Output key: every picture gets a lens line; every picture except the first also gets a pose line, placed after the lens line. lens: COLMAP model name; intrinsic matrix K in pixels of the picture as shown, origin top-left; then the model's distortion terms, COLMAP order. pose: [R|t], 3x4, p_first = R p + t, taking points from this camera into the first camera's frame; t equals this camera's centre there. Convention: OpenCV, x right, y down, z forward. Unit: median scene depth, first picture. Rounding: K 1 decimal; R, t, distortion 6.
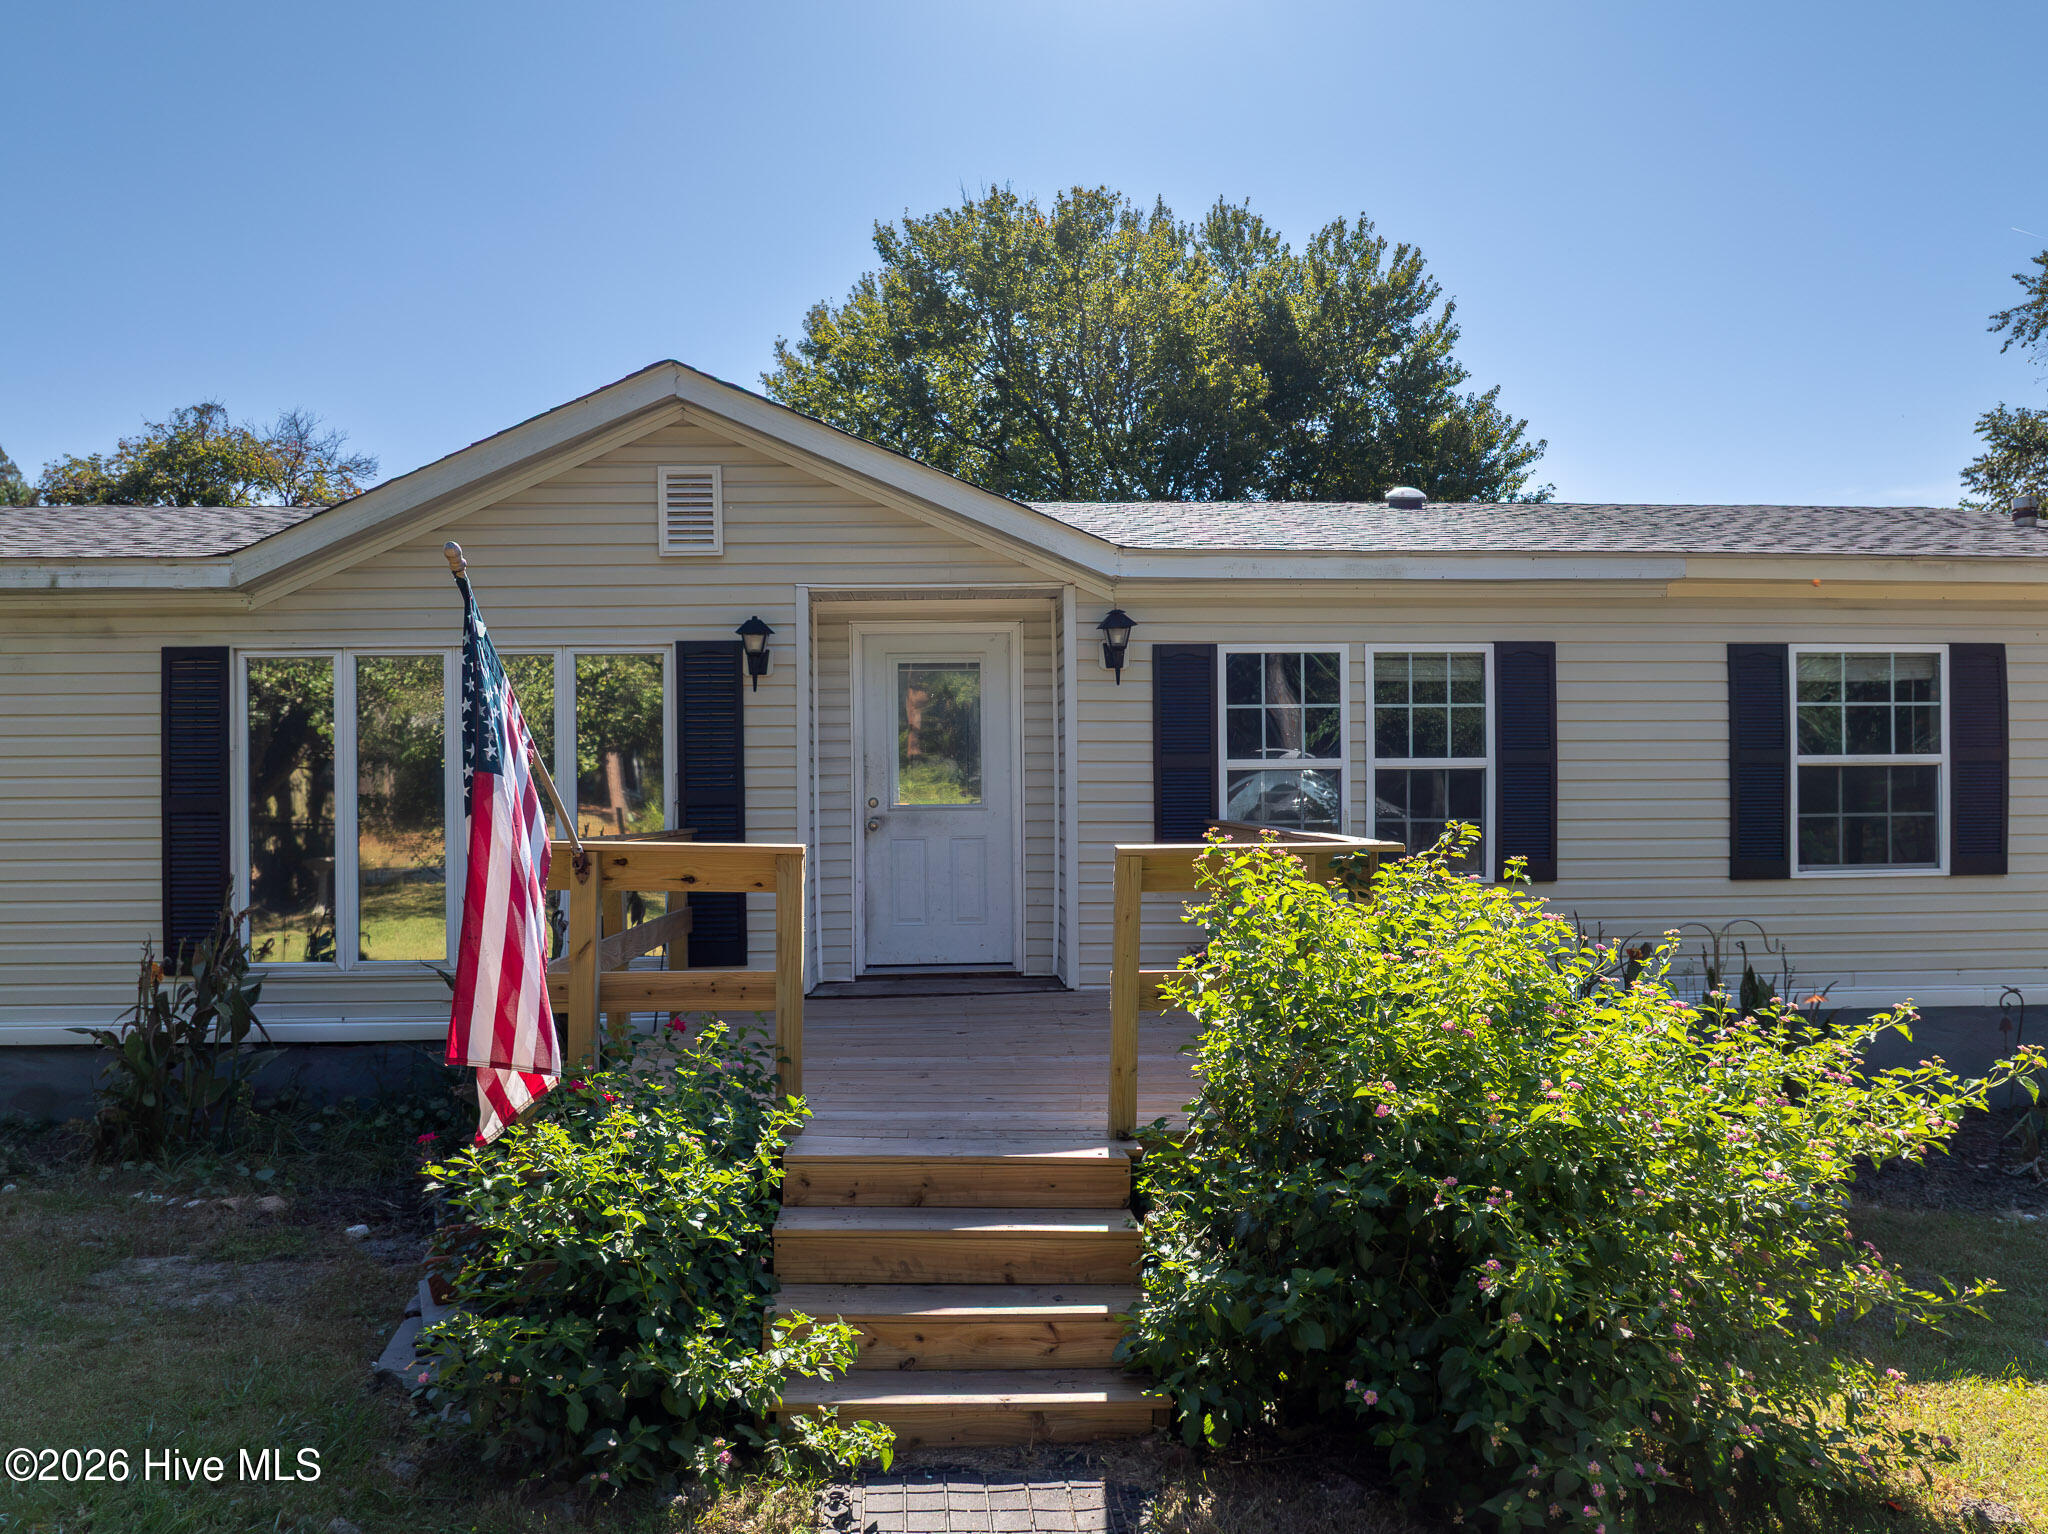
lens RADIAL K [[1448.6, 0, 1026.6], [0, 1448.6, 780.1], [0, 0, 1]] dist [-0.045175, 0.010830]
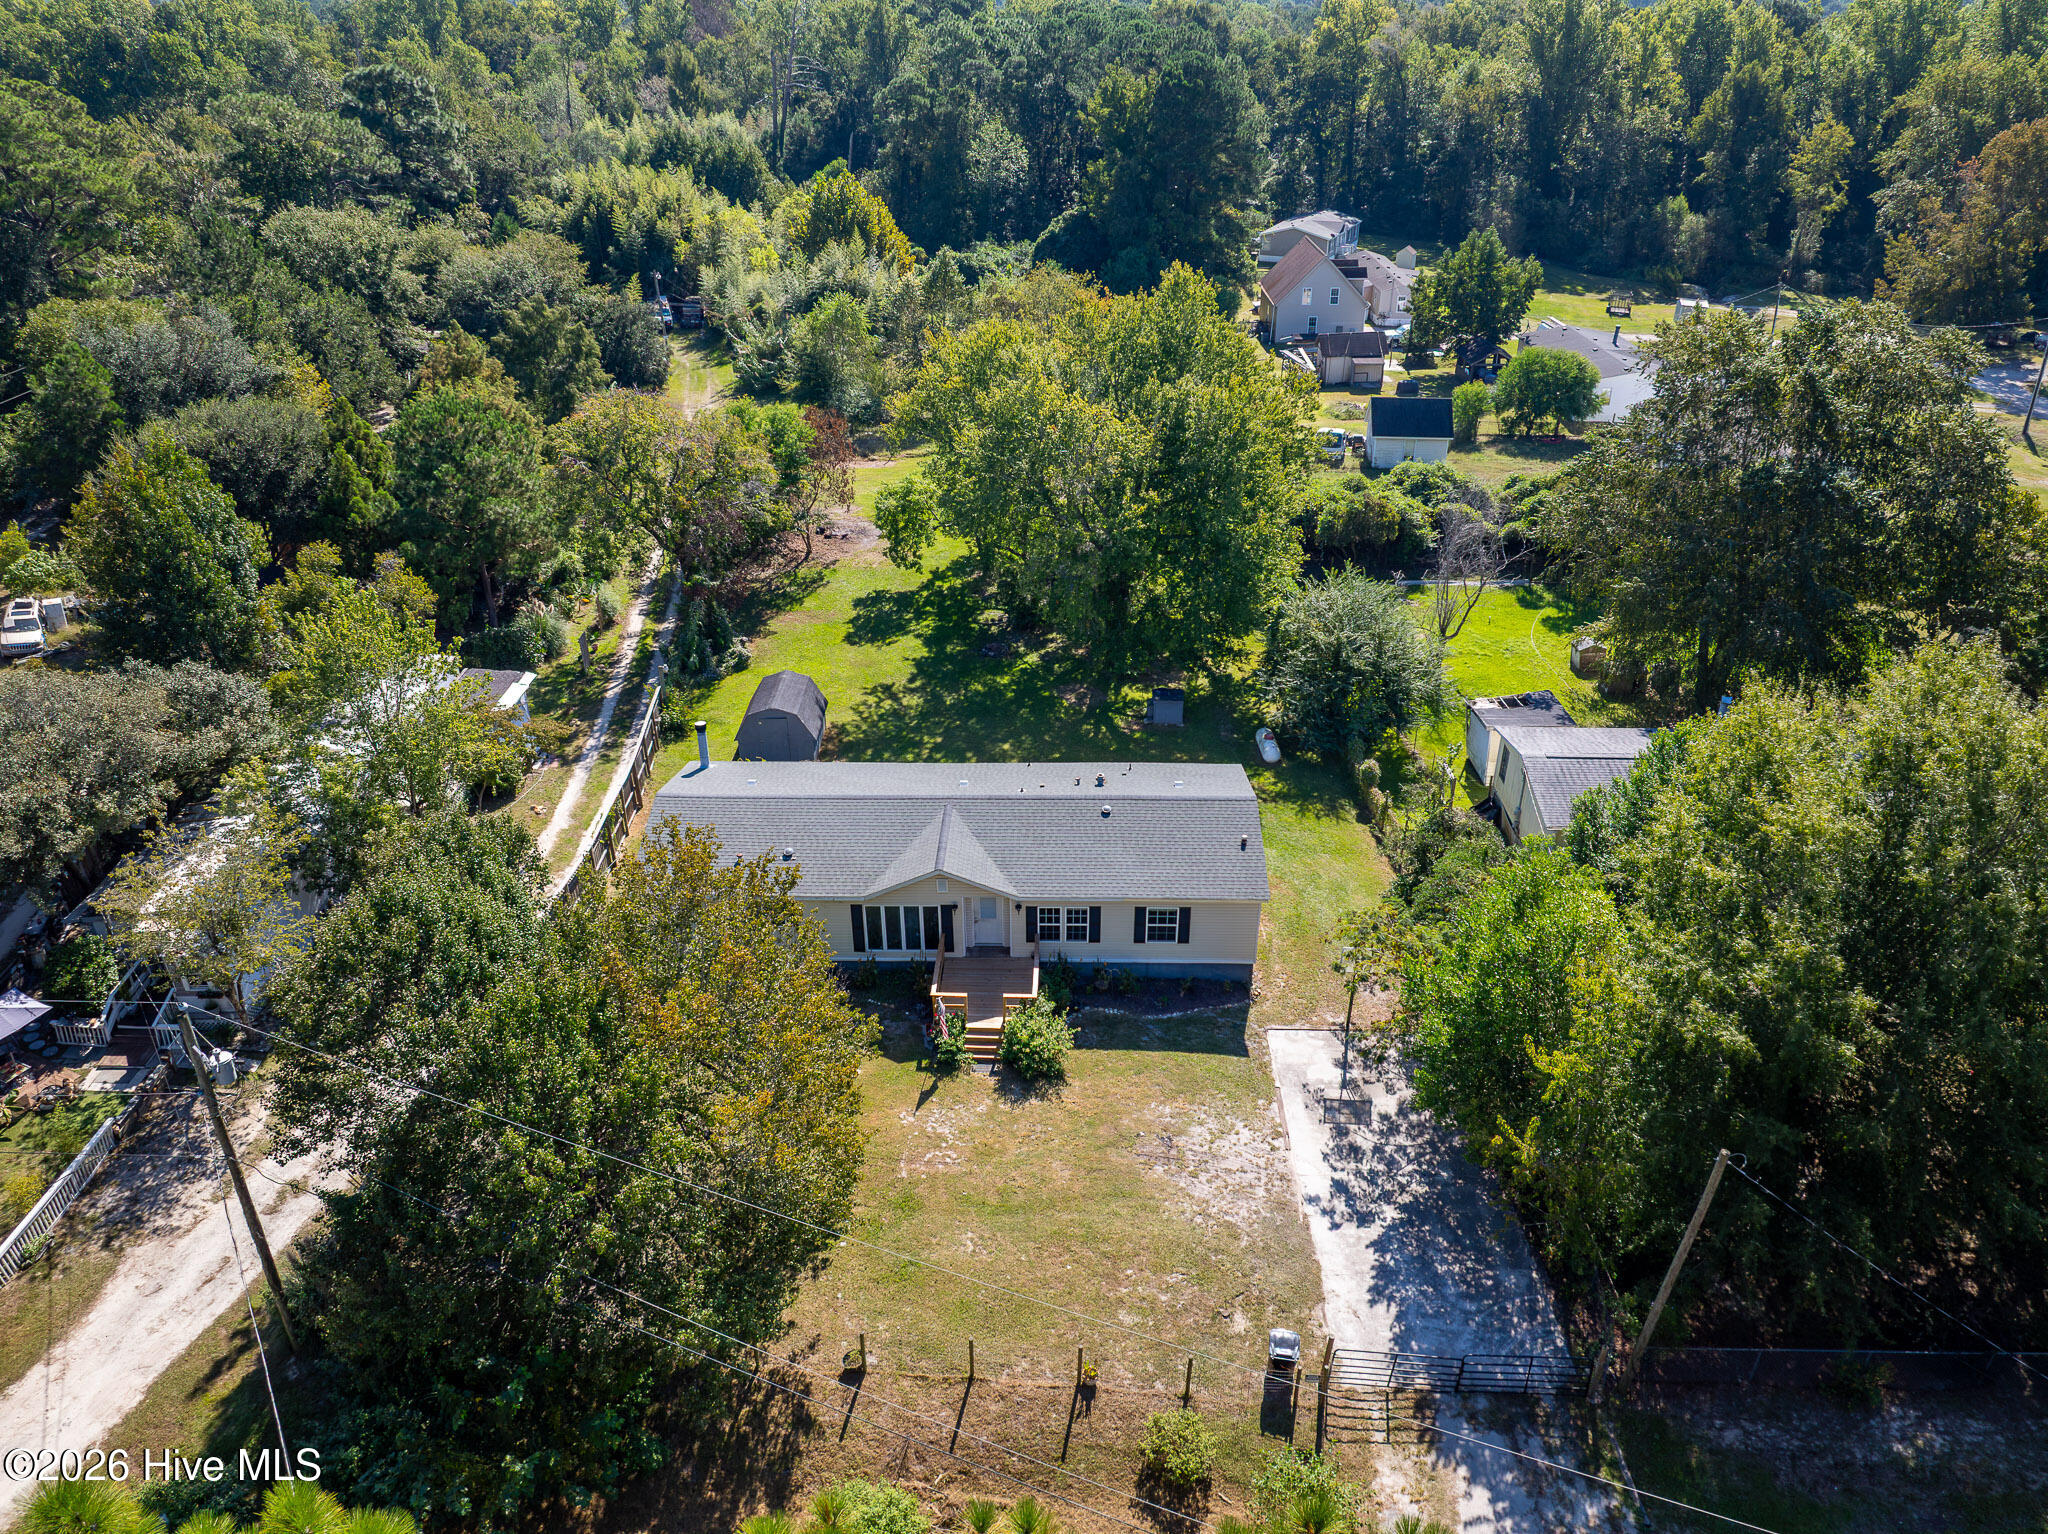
lens RADIAL K [[1448.6, 0, 1028.1], [0, 1448.6, 755.4], [0, 0, 1]] dist [-0.045175, 0.010830]
pose [[0.996281, 0.042432, -0.074997, 0.477959], [-0.000094, 0.870885, 0.491486, -3.252876], [0.086168, -0.489651, 0.867650, -3.449626]]
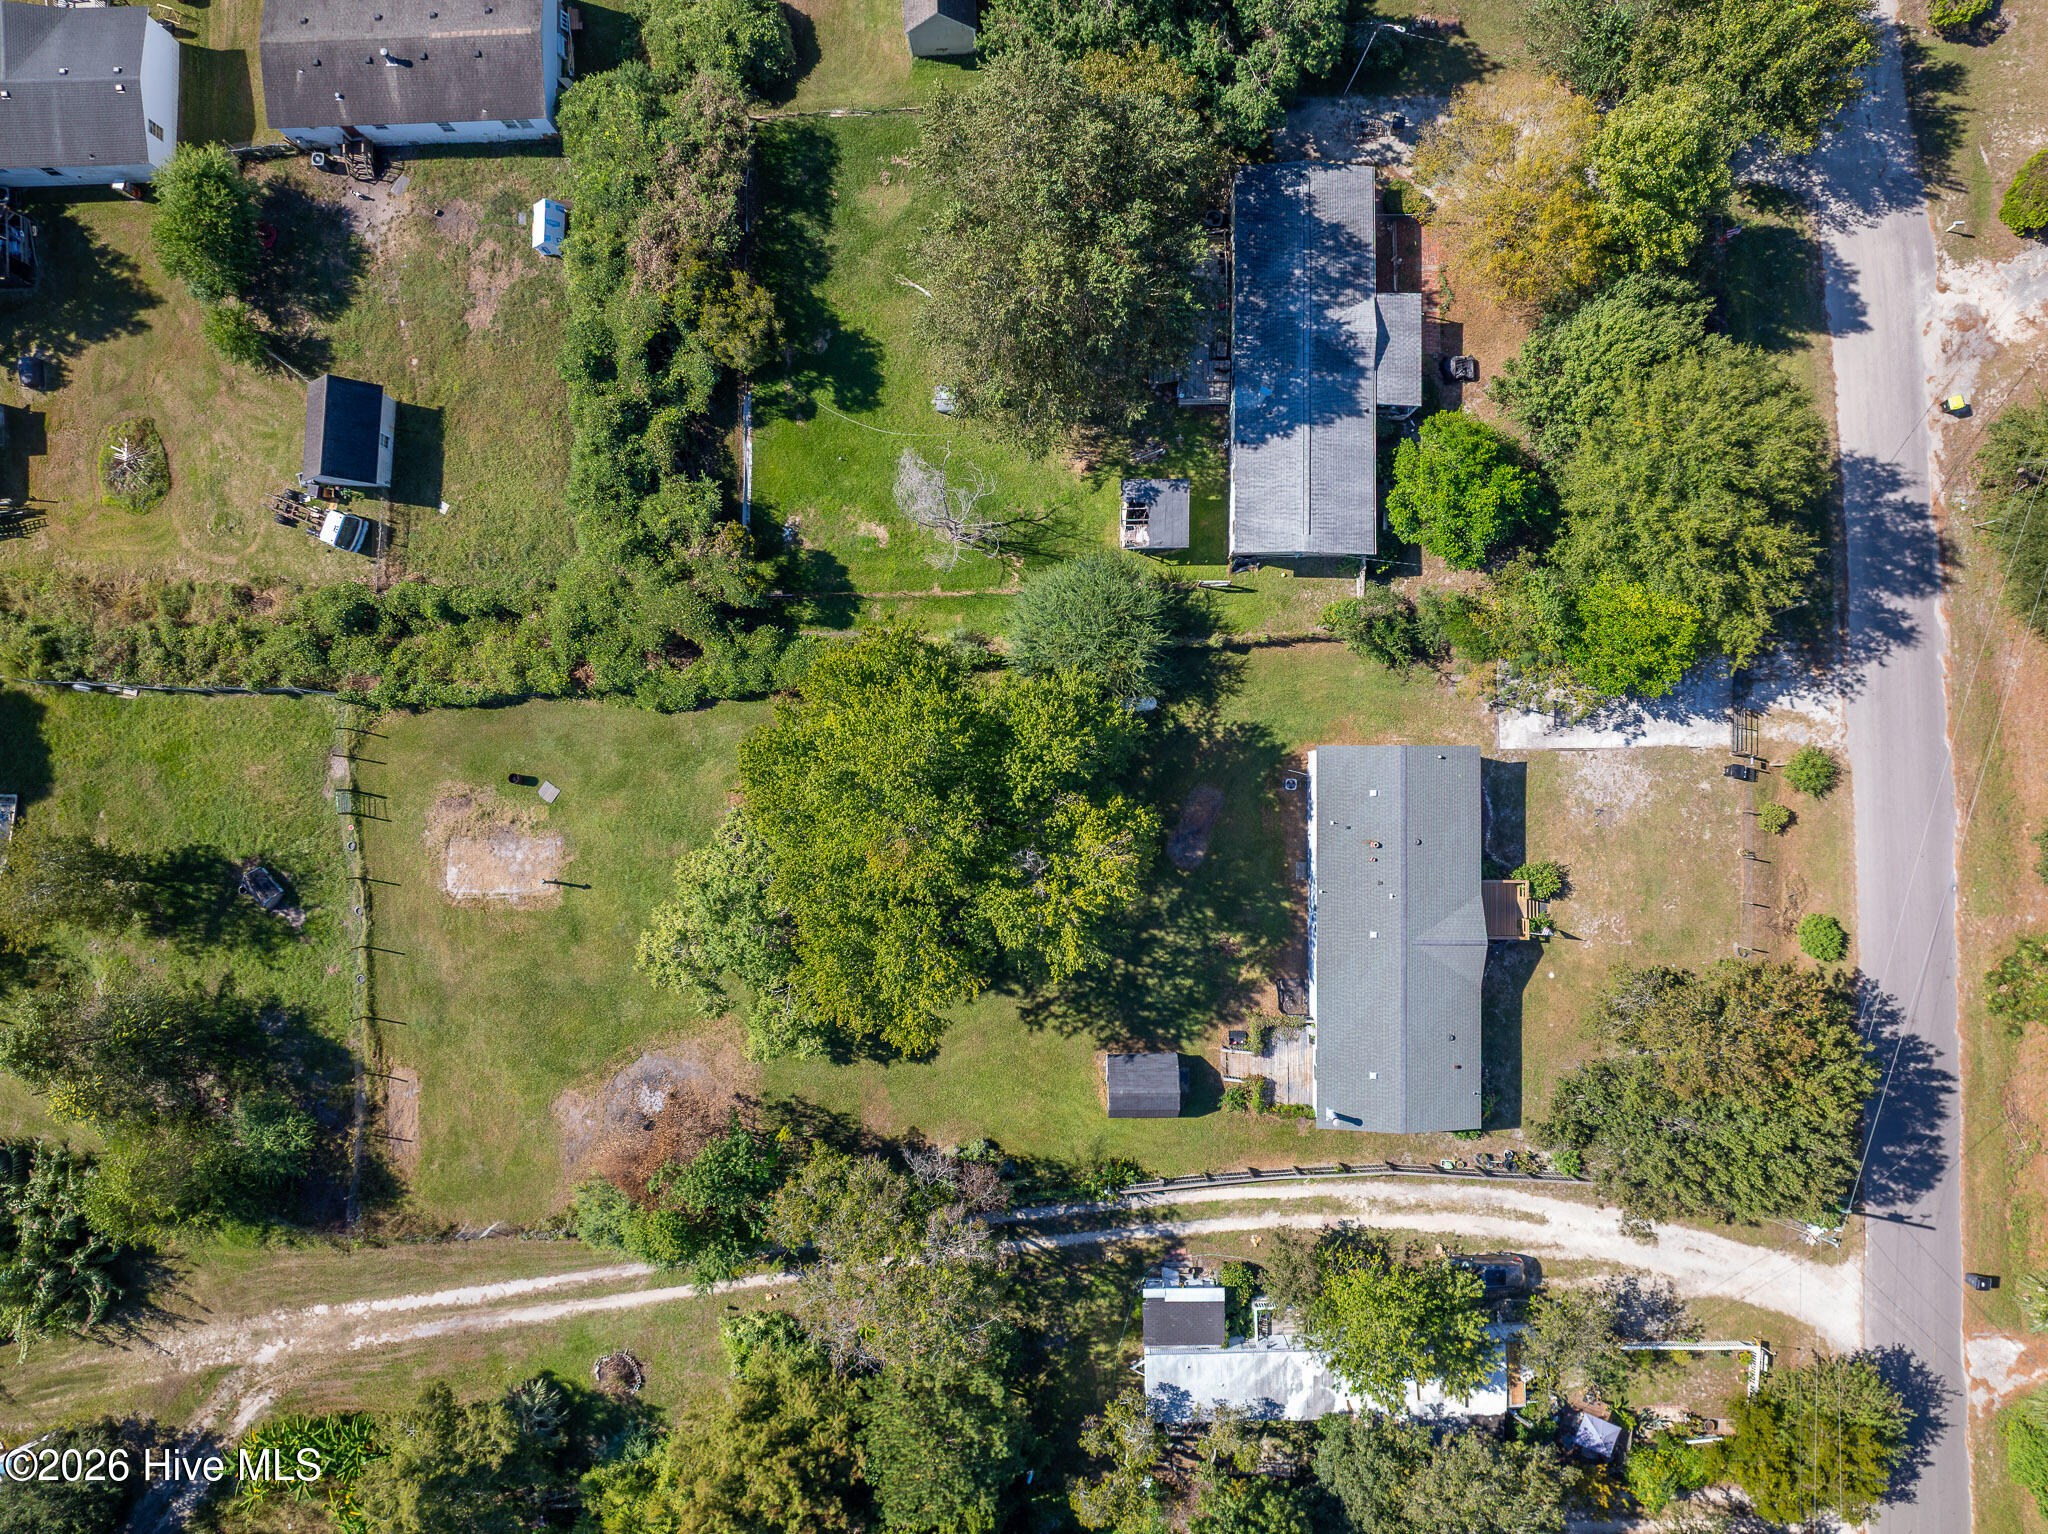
lens RADIAL K [[1448.6, 0, 1011.7], [0, 1448.6, 760.9], [0, 0, 1]] dist [-0.045175, 0.010830]
pose [[0.063659, -0.997850, 0.015591, 0.570561], [0.002643, 0.015791, 0.999872, -9.143097], [-0.997968, -0.063610, 0.003643, 3.825374]]
